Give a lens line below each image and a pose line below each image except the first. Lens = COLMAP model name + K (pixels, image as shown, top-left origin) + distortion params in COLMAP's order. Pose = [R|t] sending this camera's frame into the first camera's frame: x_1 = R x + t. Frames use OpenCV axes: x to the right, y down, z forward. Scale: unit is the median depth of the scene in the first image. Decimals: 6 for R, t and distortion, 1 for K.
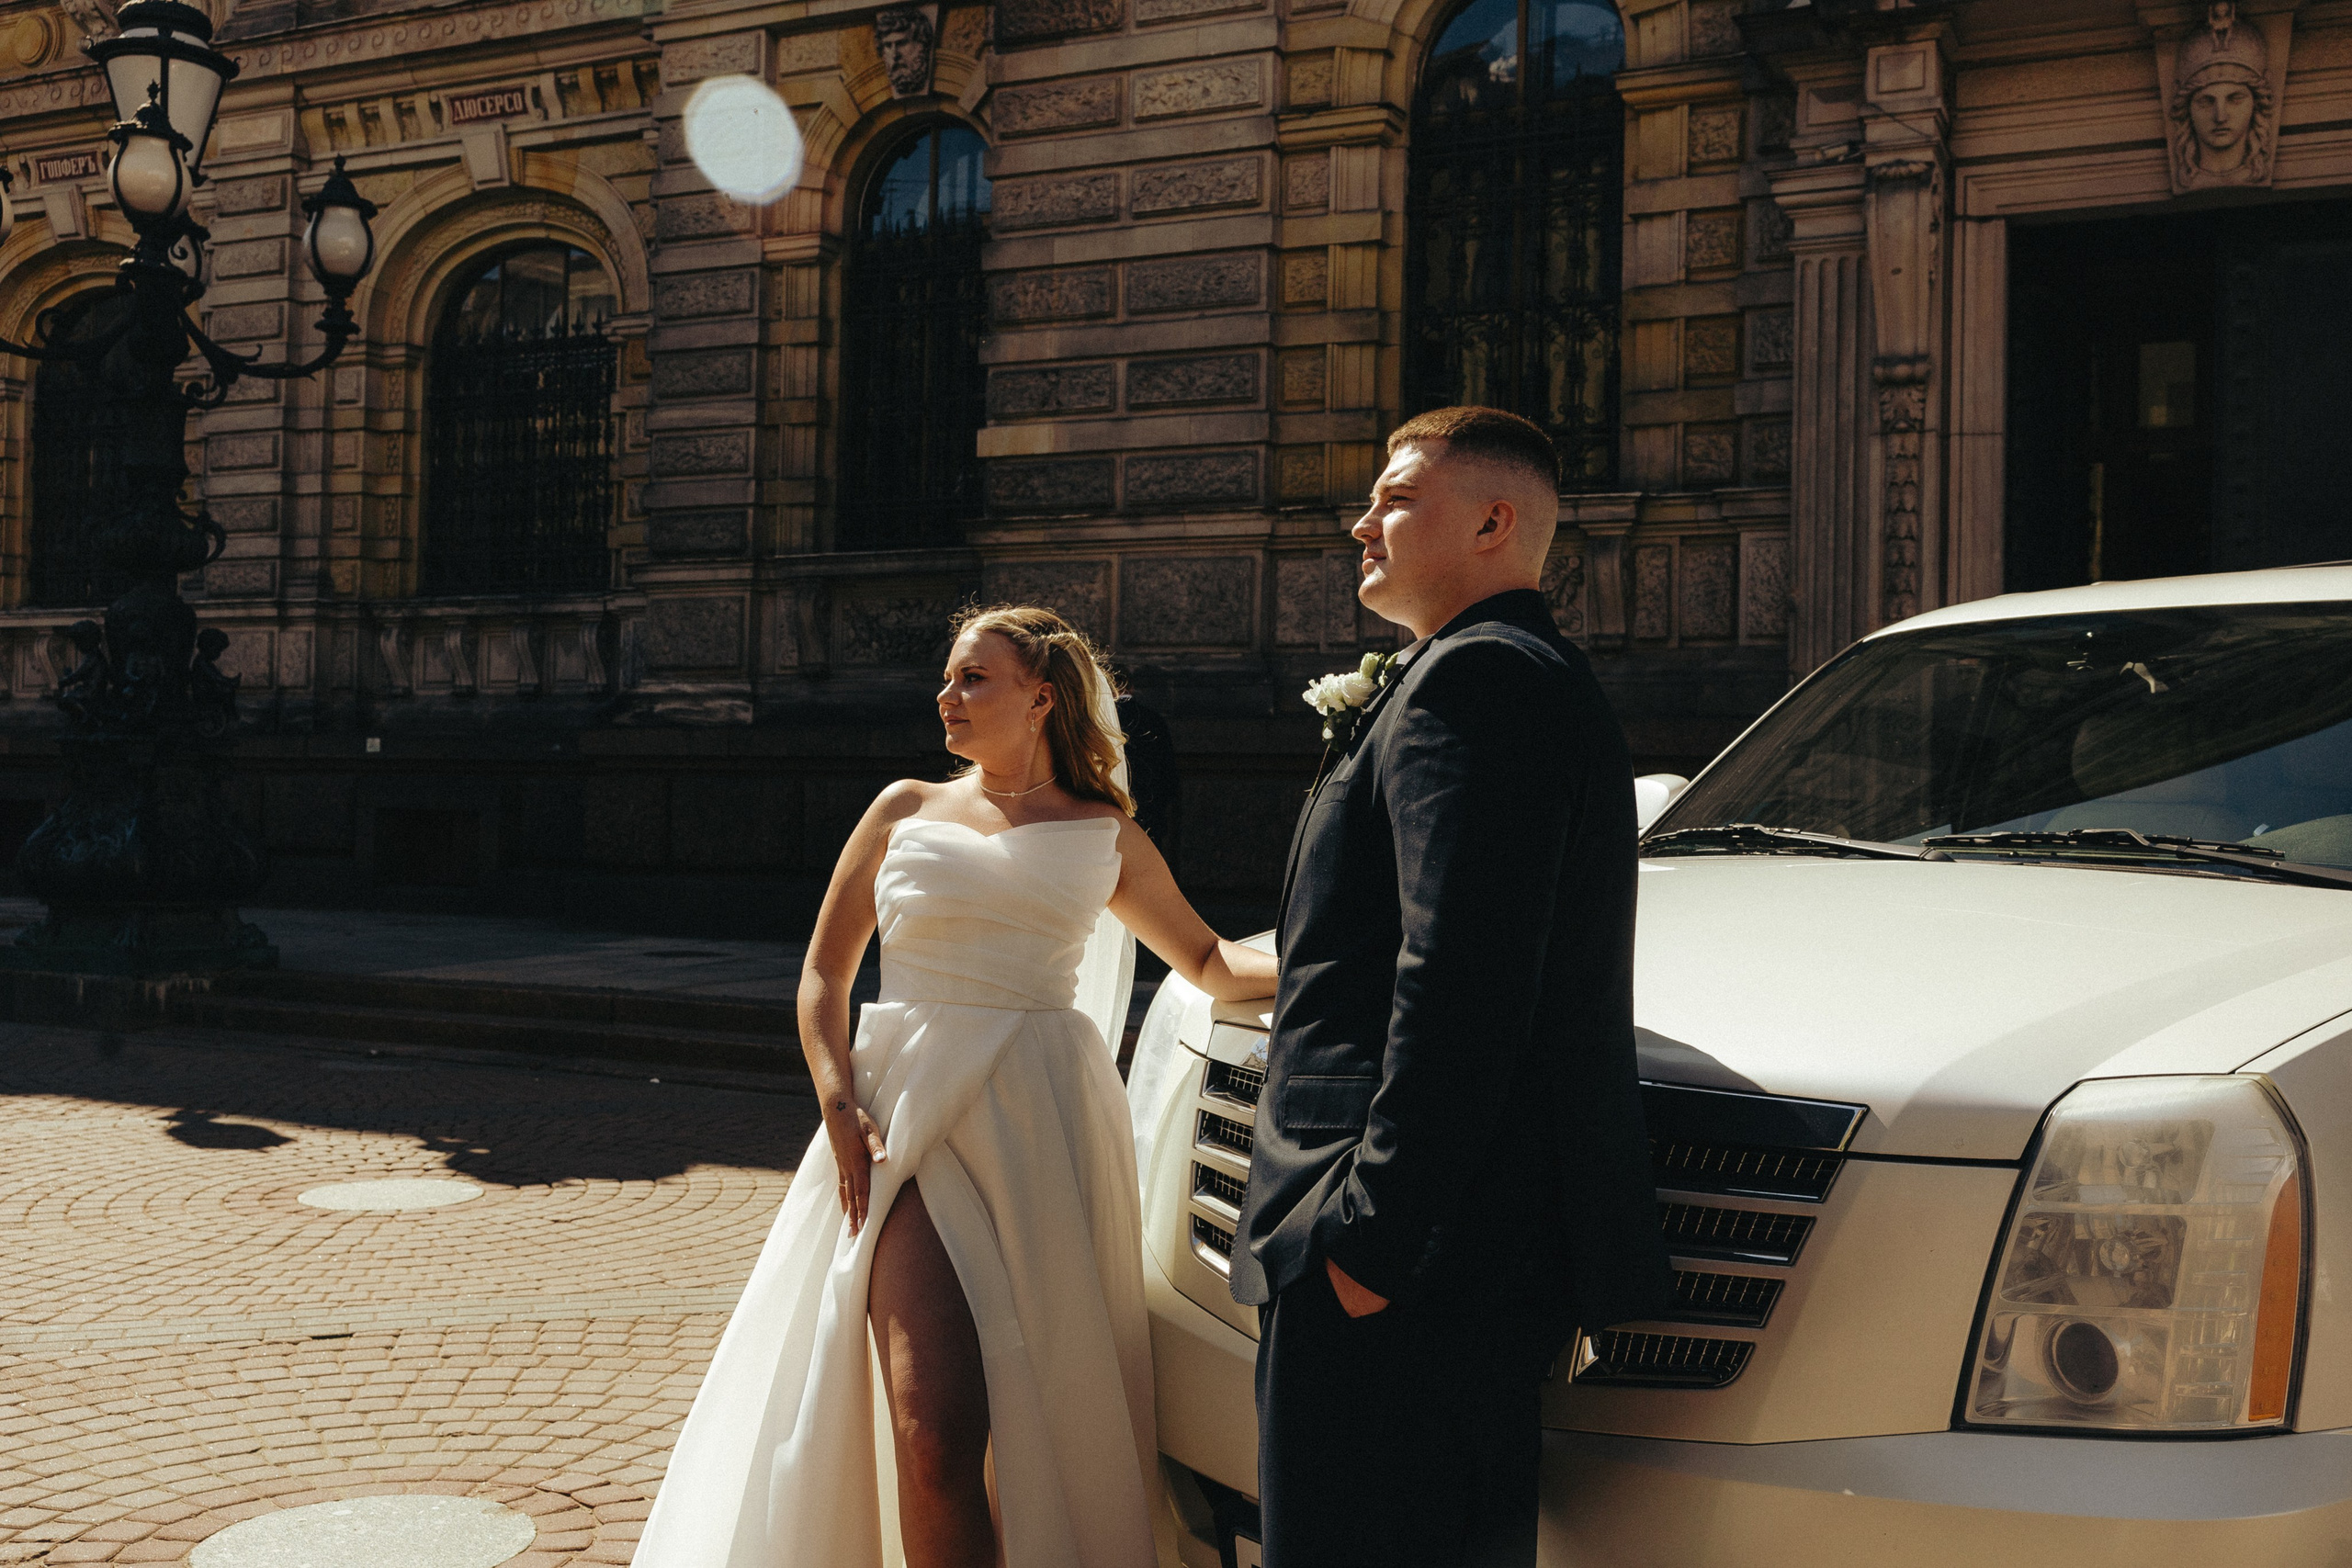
lens RADIAL K [[2111.5, 0, 1145.2], [0, 2111.5, 825.1], [0, 0, 1]] dist [-0.059559, 0.031847]
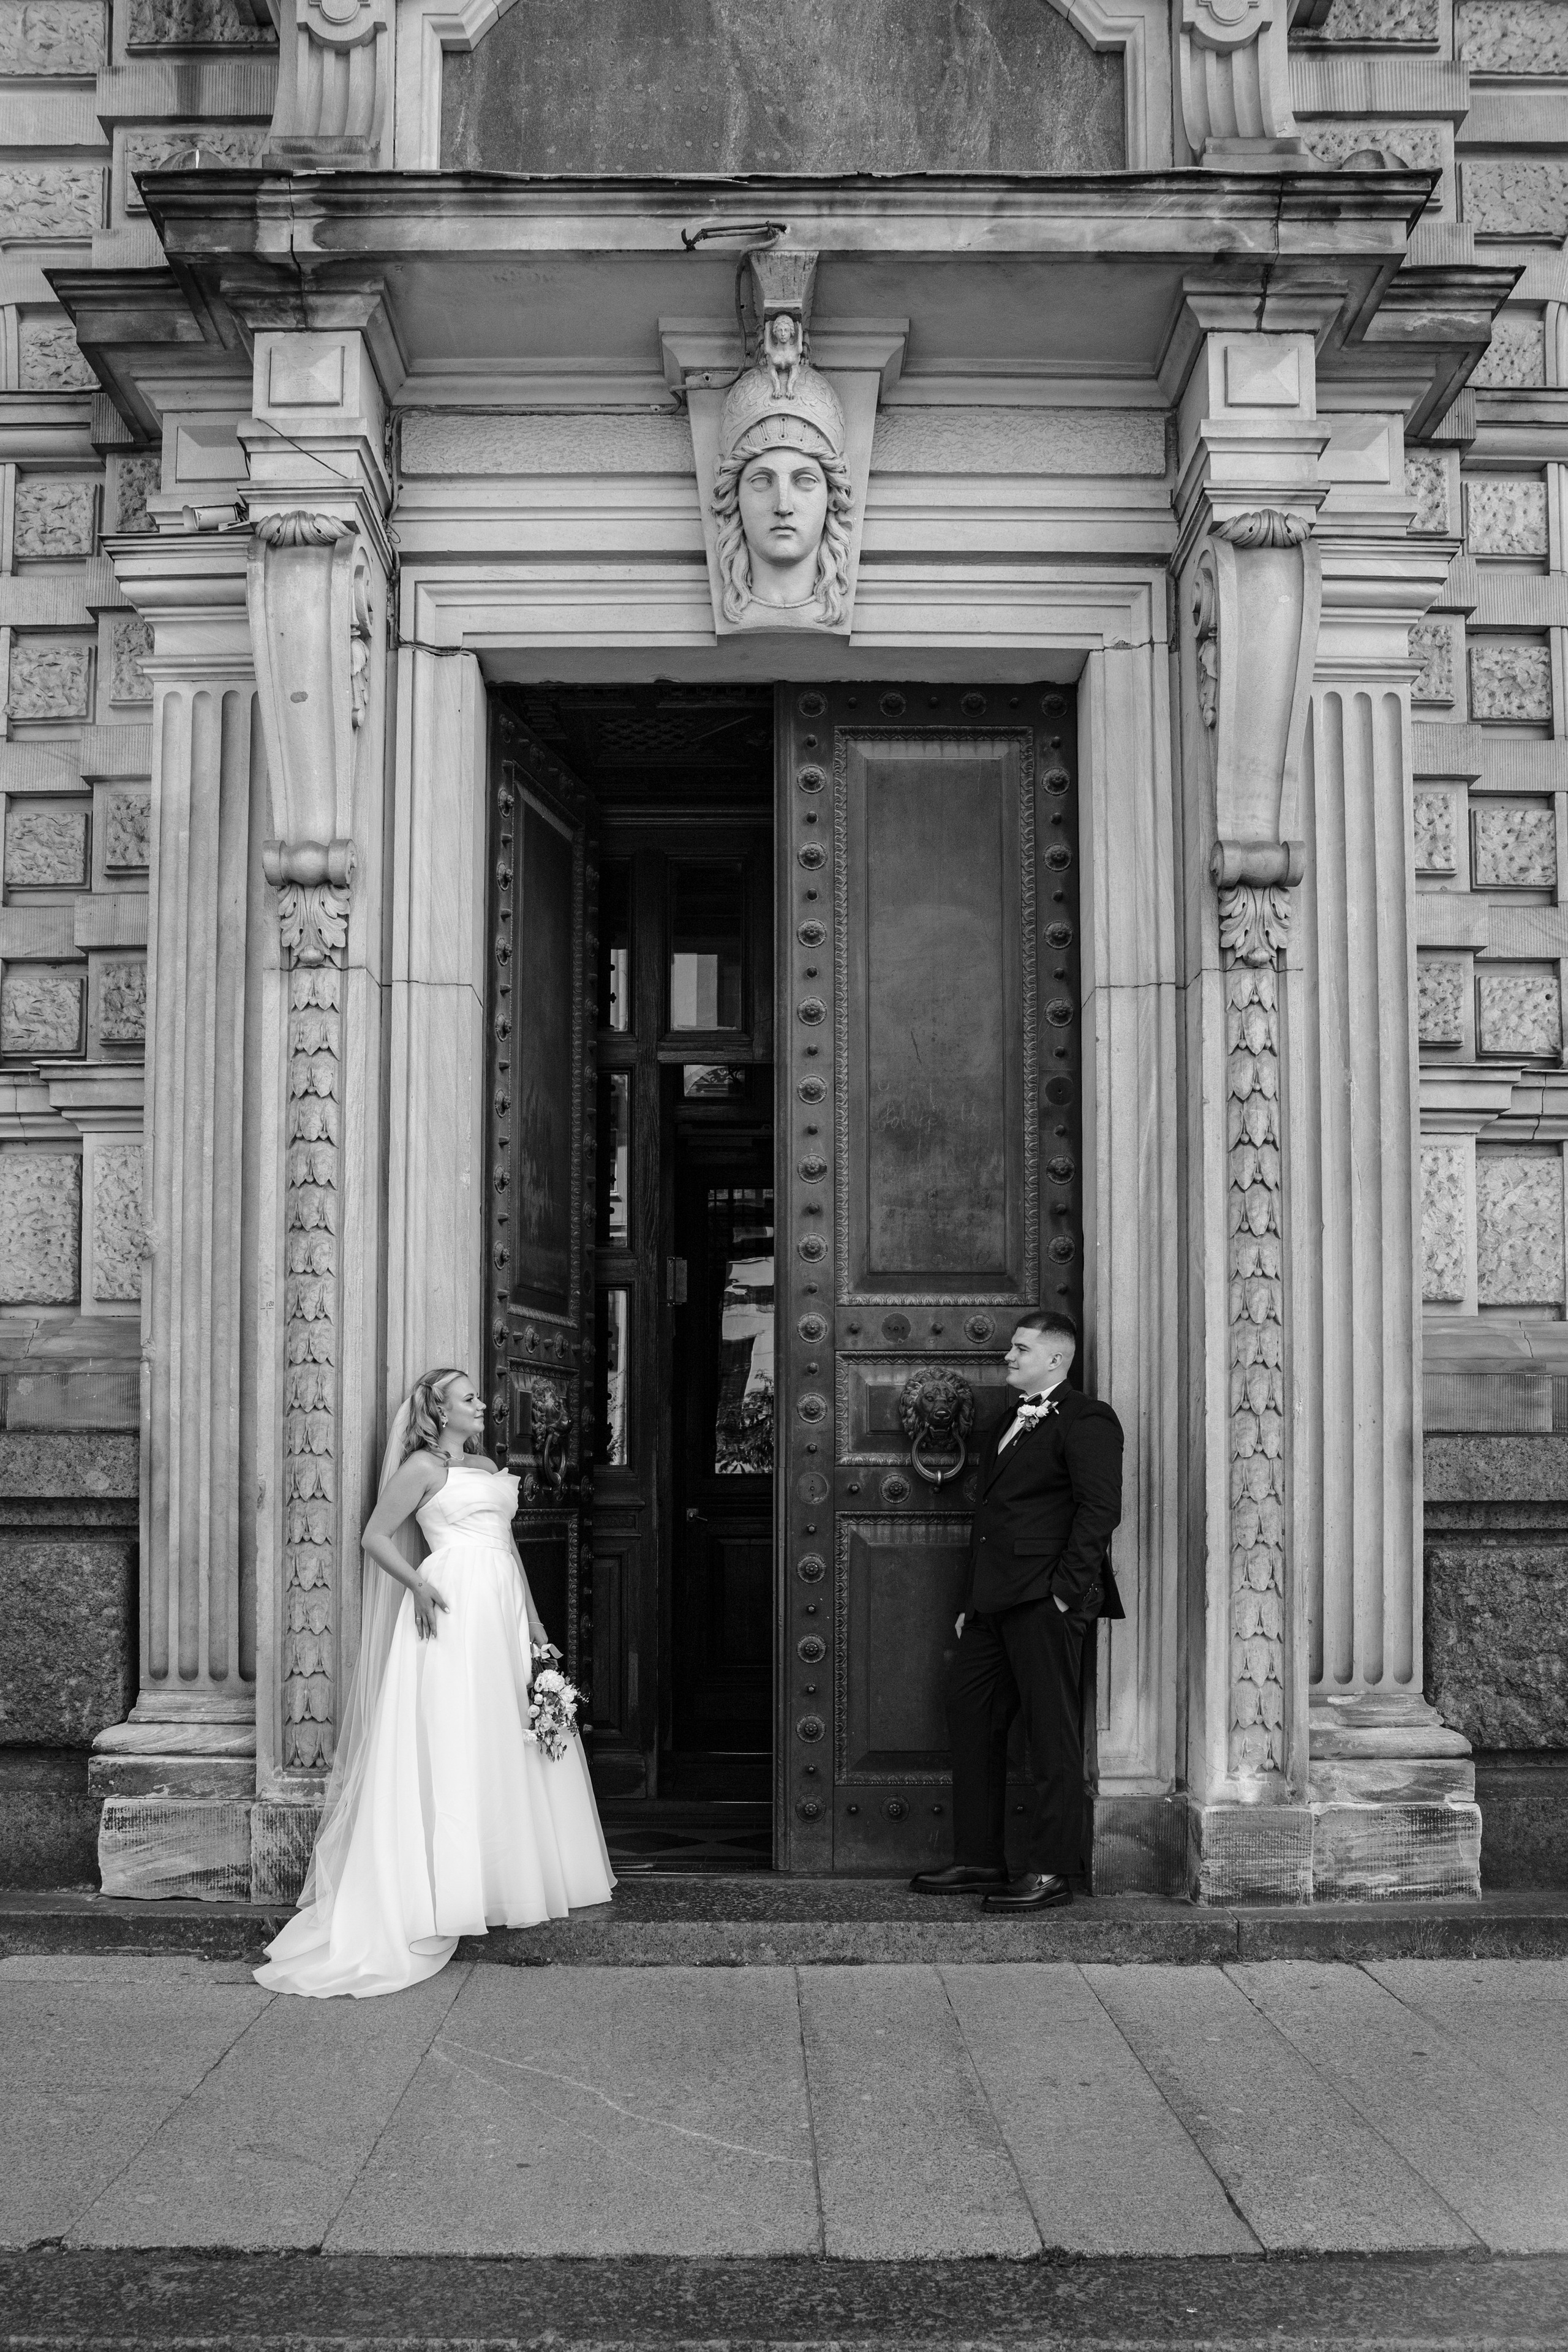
lens RADIAL K [[1472.5, 0, 672.3], [0, 1472.5, 1430.2], [0, 0, 1]] dist [-0.050073, 0.003901]
pose [[0.902954, -0.012181, 0.429565, 0.256712], [0.020479, 0.999682, -0.014700, -0.042468], [-0.429249, 0.022070, 0.902916, 0.542942]]
